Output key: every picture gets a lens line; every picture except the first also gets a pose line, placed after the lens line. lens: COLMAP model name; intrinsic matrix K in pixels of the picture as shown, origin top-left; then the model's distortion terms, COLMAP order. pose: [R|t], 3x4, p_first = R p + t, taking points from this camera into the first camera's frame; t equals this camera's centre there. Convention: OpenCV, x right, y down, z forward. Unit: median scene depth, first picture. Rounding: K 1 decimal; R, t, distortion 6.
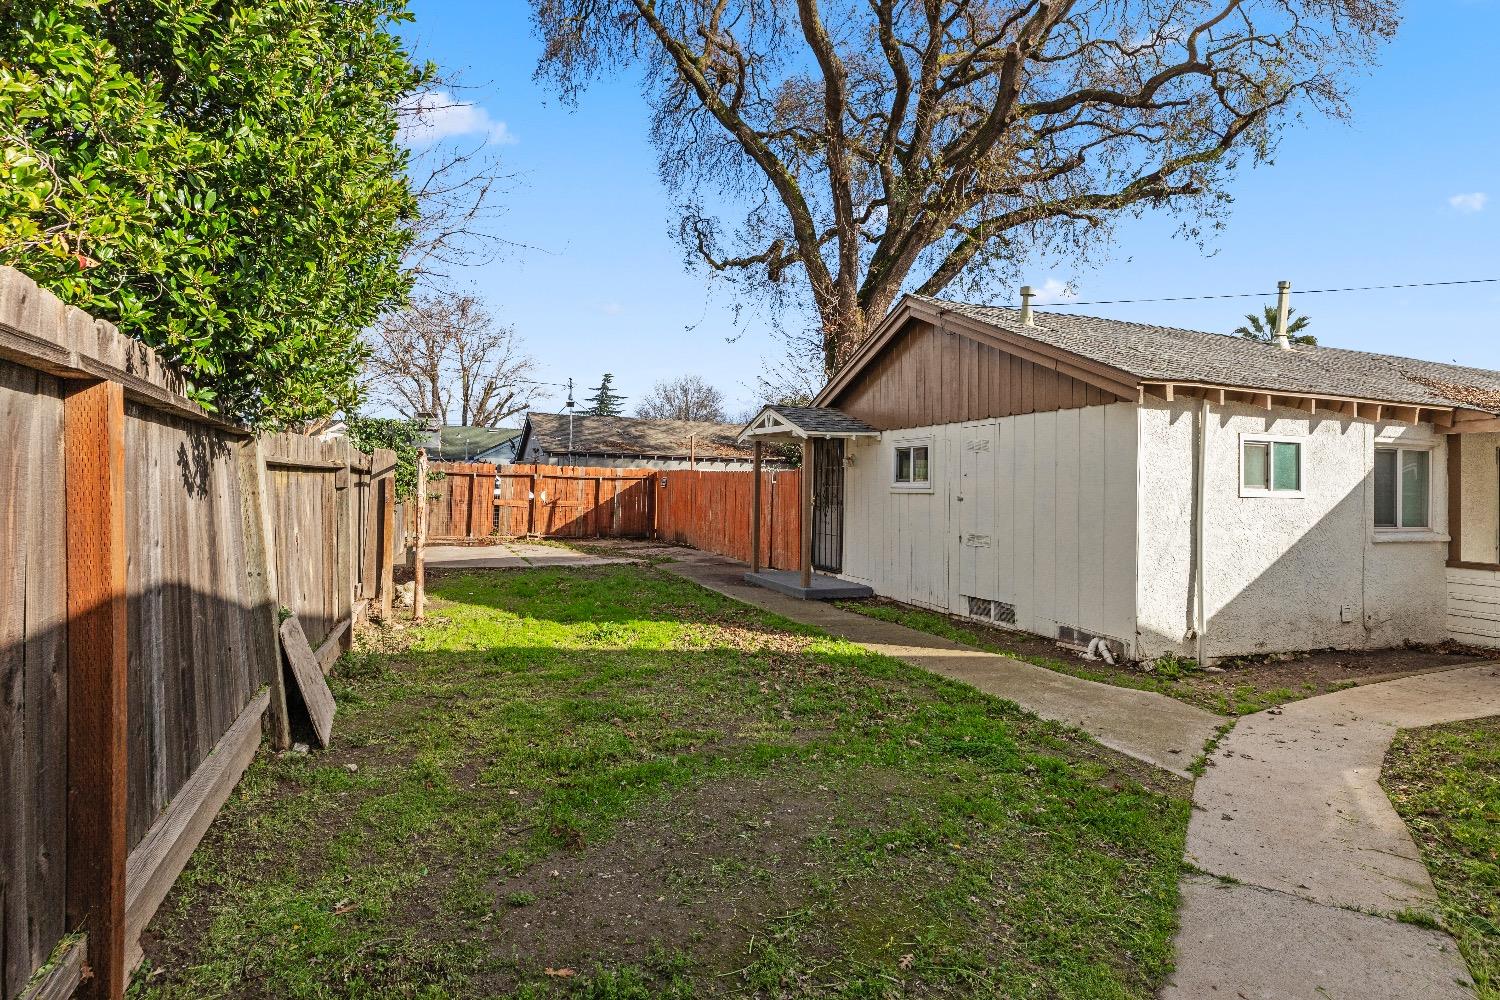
lens RADIAL K [[850.7, 0, 751.7], [0, 850.7, 500.0], [0, 0, 1]] dist [0.001065, 0.000071]
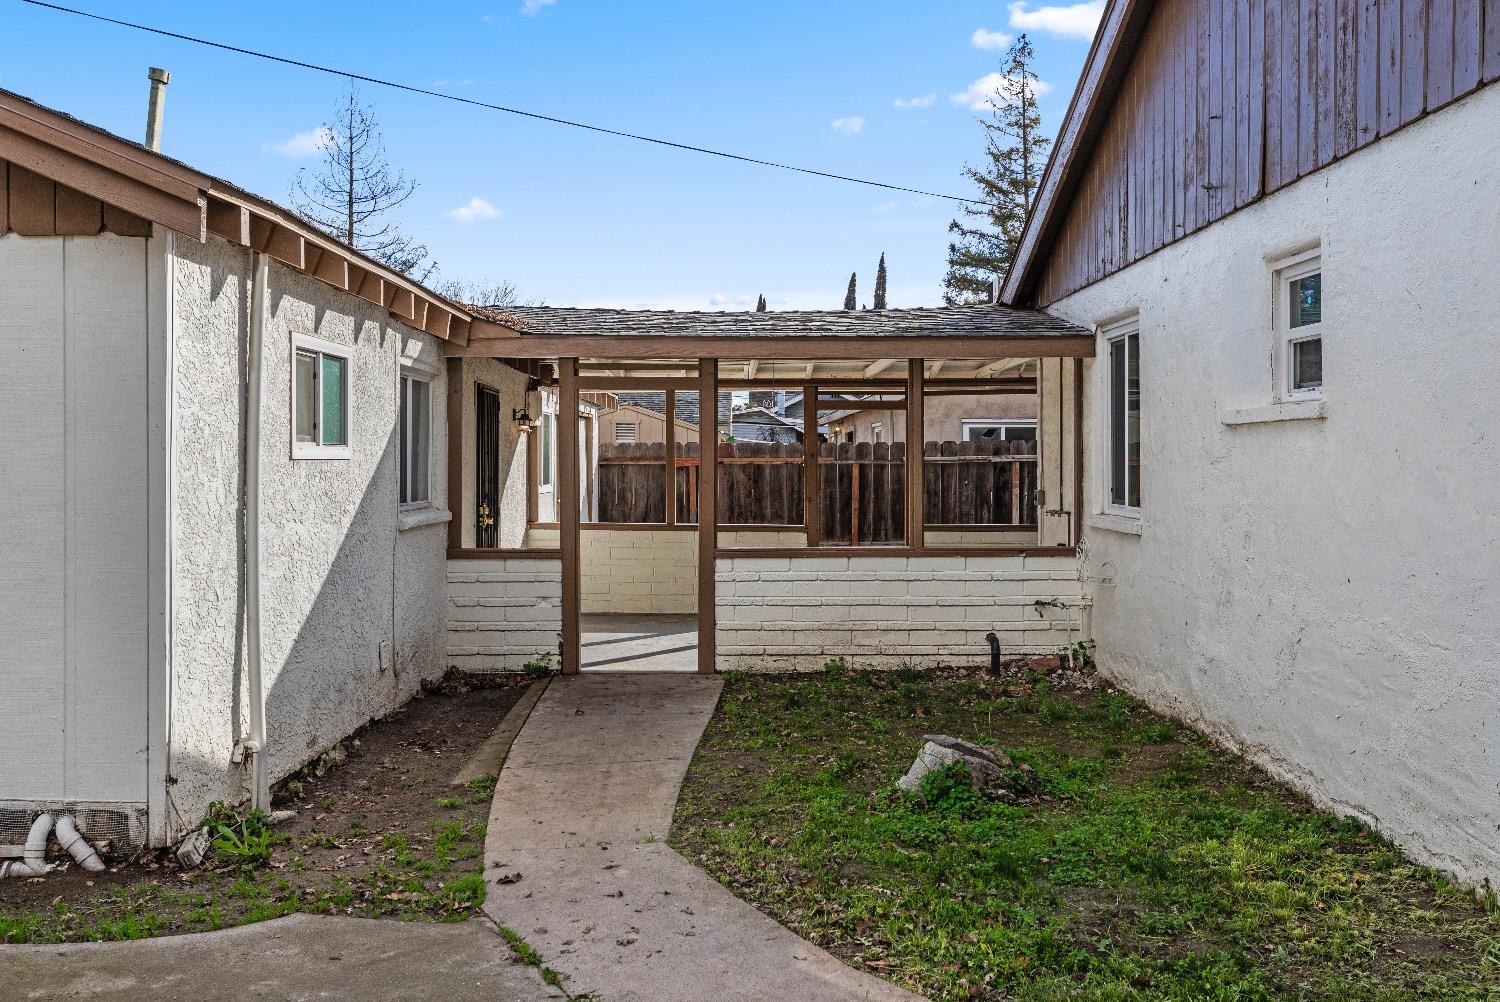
lens RADIAL K [[1298.2, 0, 750.1], [0, 1298.2, 485.9], [0, 0, 1]] dist [0.003652, 0.002136]
pose [[0.350013, -0.035200, 0.936083, -0.042746], [0.015375, 0.999375, 0.031831, -0.006651], [-0.936619, 0.003251, 0.350336, 0.428563]]
